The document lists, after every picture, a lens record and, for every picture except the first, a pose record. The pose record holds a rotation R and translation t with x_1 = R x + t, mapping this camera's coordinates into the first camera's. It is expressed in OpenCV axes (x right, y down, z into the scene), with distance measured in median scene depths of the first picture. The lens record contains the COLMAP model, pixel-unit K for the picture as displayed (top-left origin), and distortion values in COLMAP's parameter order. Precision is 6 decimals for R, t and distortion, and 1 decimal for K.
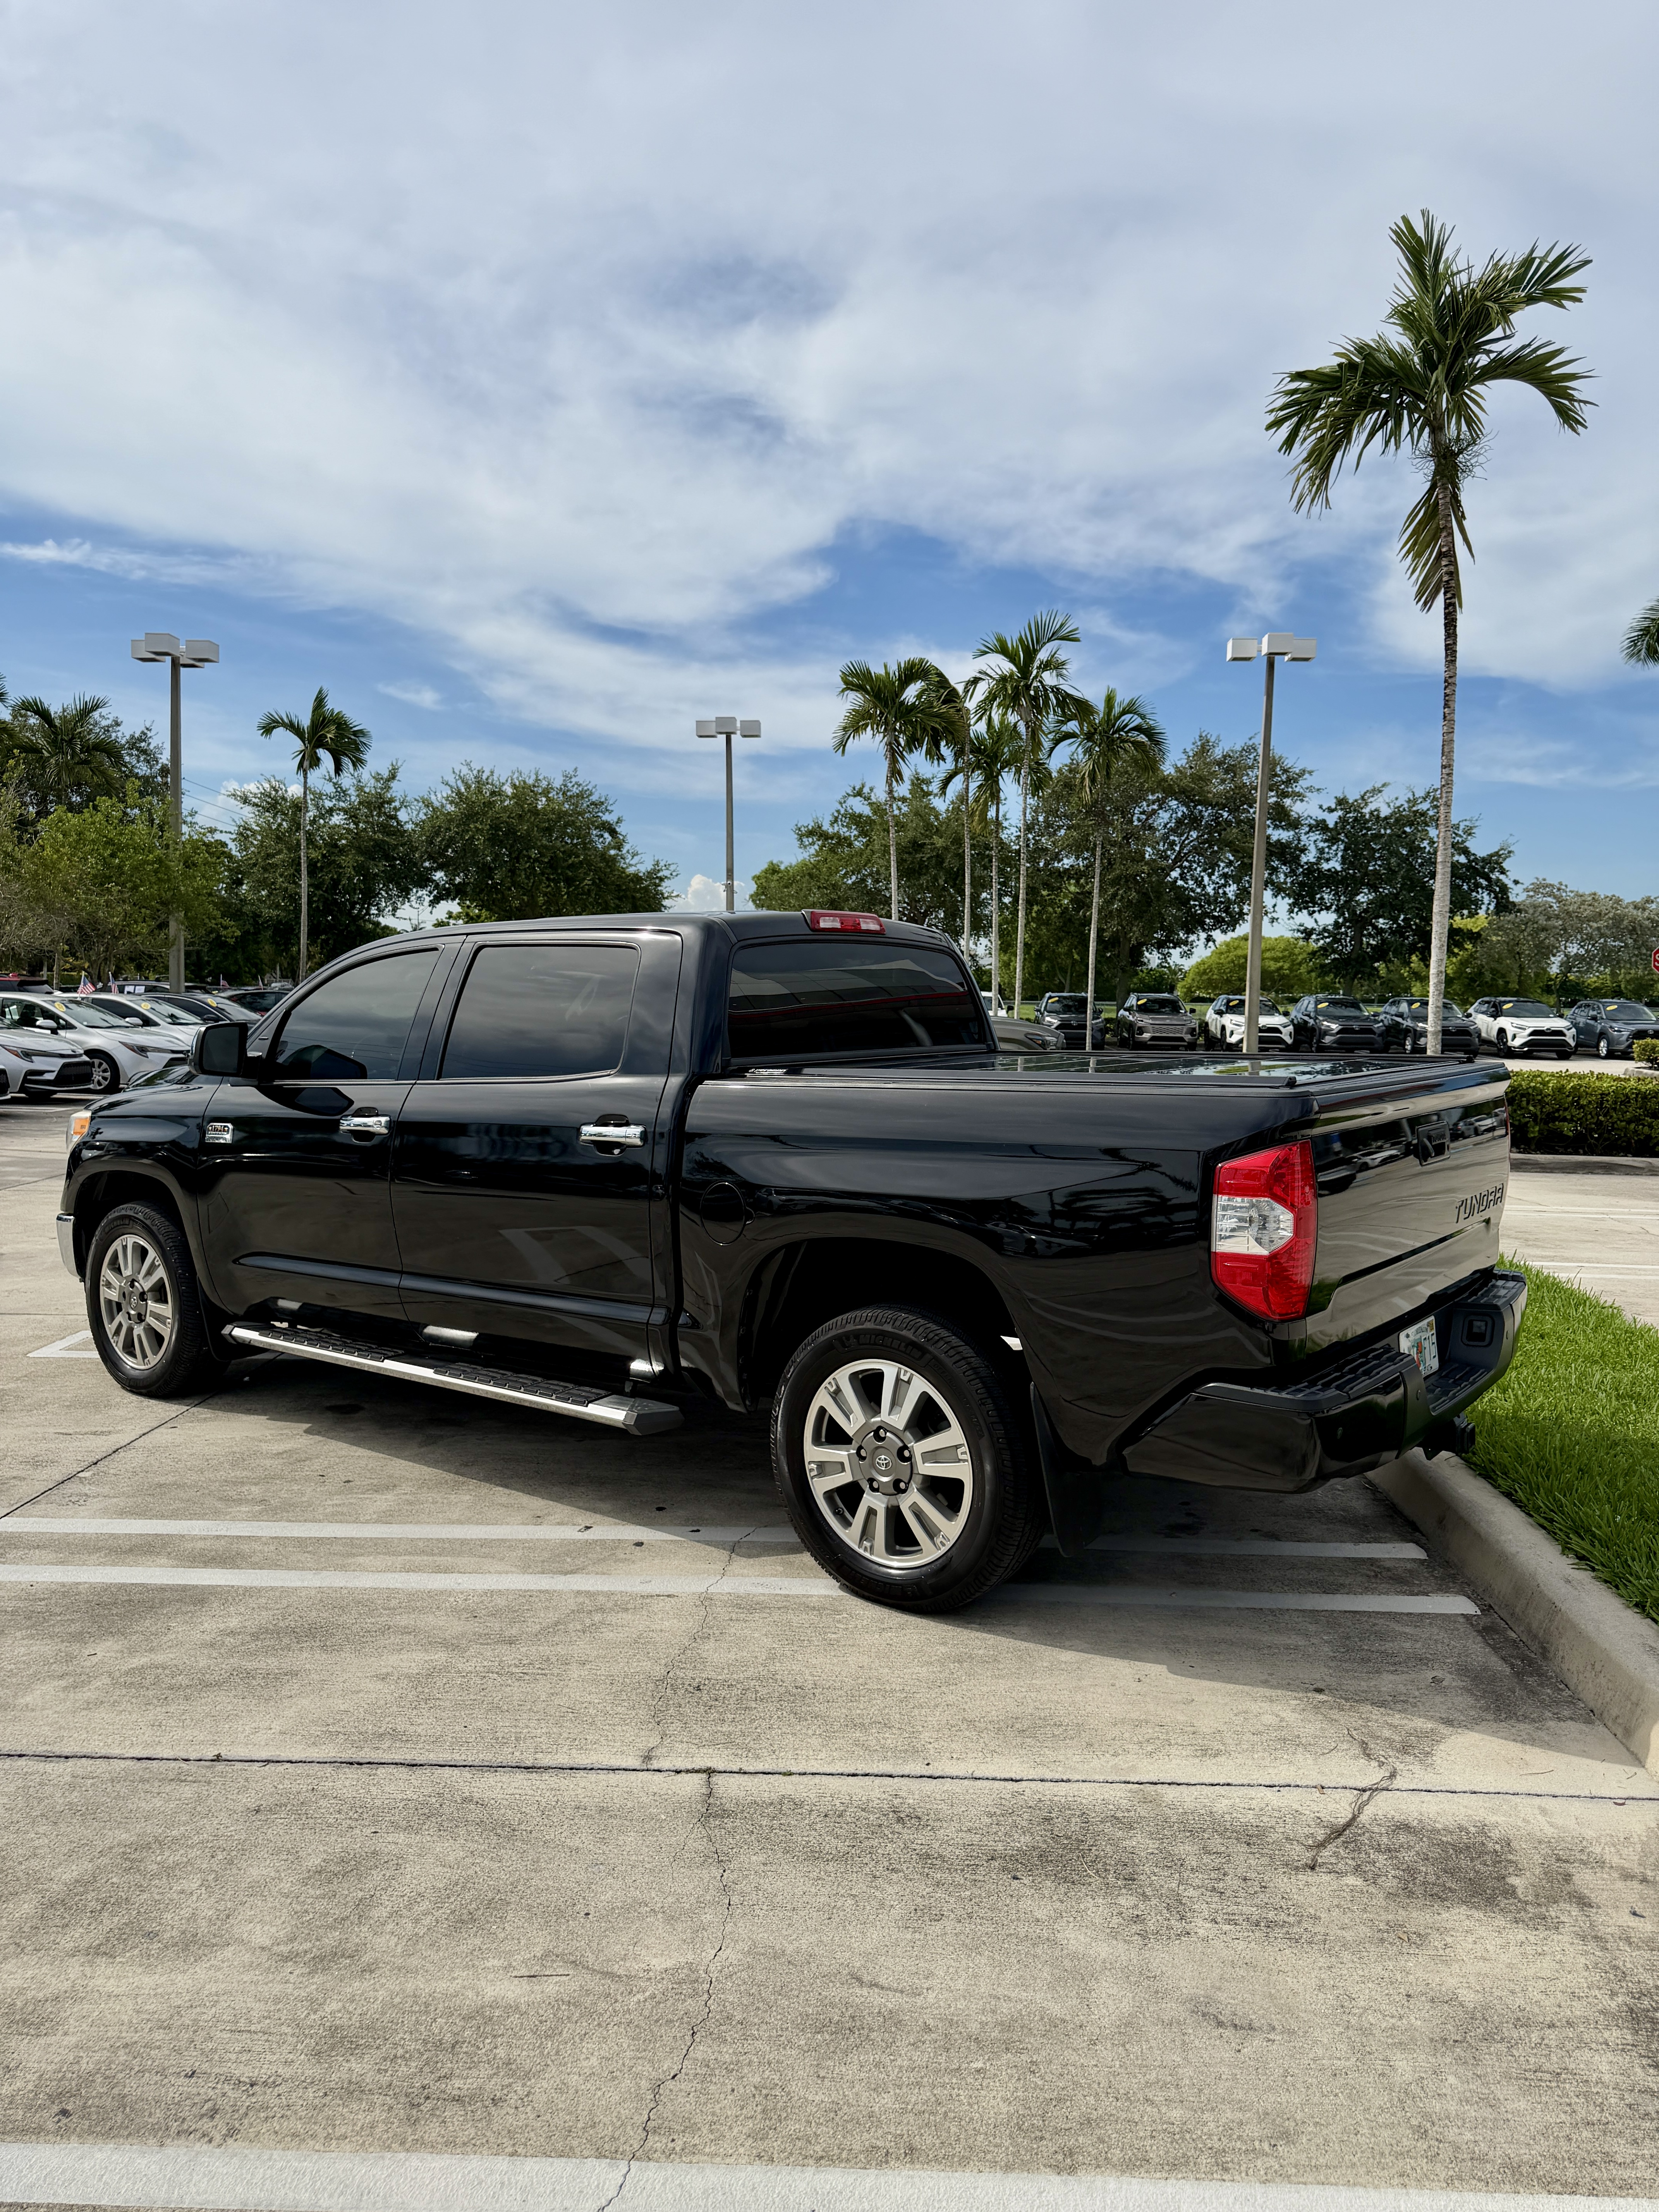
lens RADIAL K [[1550.3, 0, 815.6], [0, 1550.3, 1107.2], [0, 0, 1]] dist [0.048874, -0.065209]
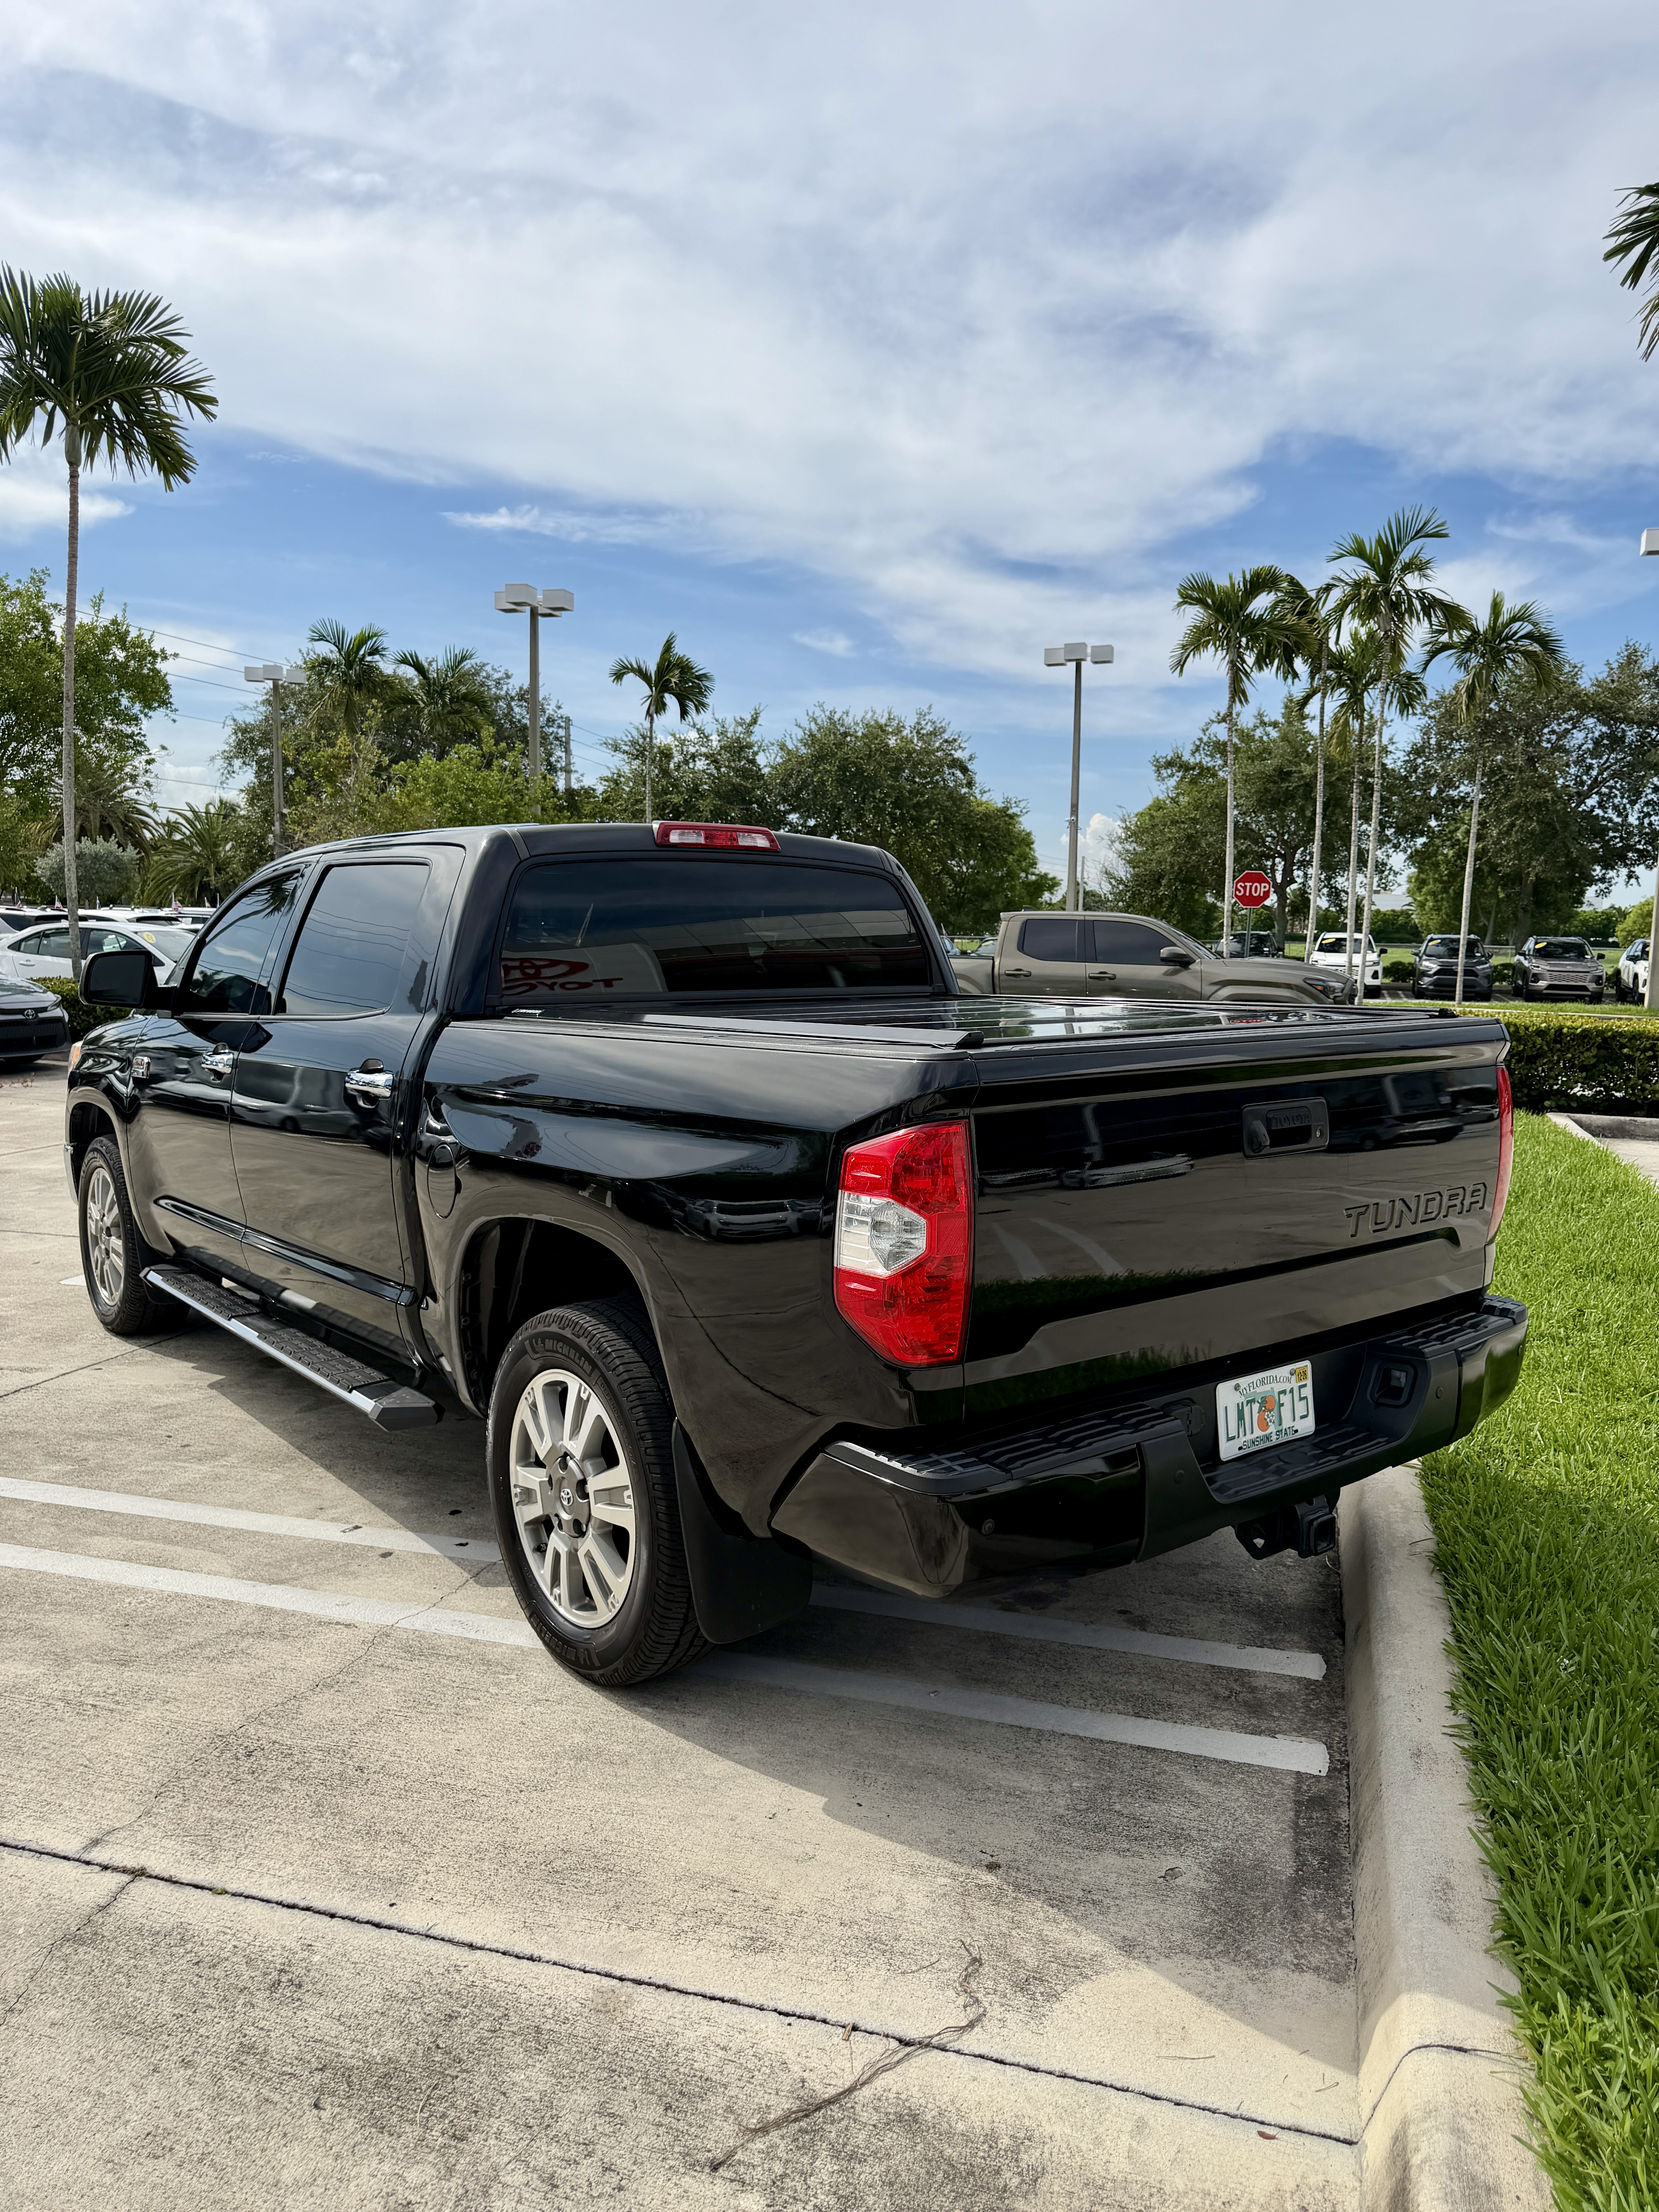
lens RADIAL K [[1550.3, 0, 822.7], [0, 1550.3, 1120.3], [0, 0, 1]] dist [0.048874, -0.065209]
pose [[0.969571, 0.033913, -0.242450, 0.253782], [-0.022995, 0.998596, 0.047720, -0.006608], [0.243728, -0.040693, 0.968990, 0.174717]]
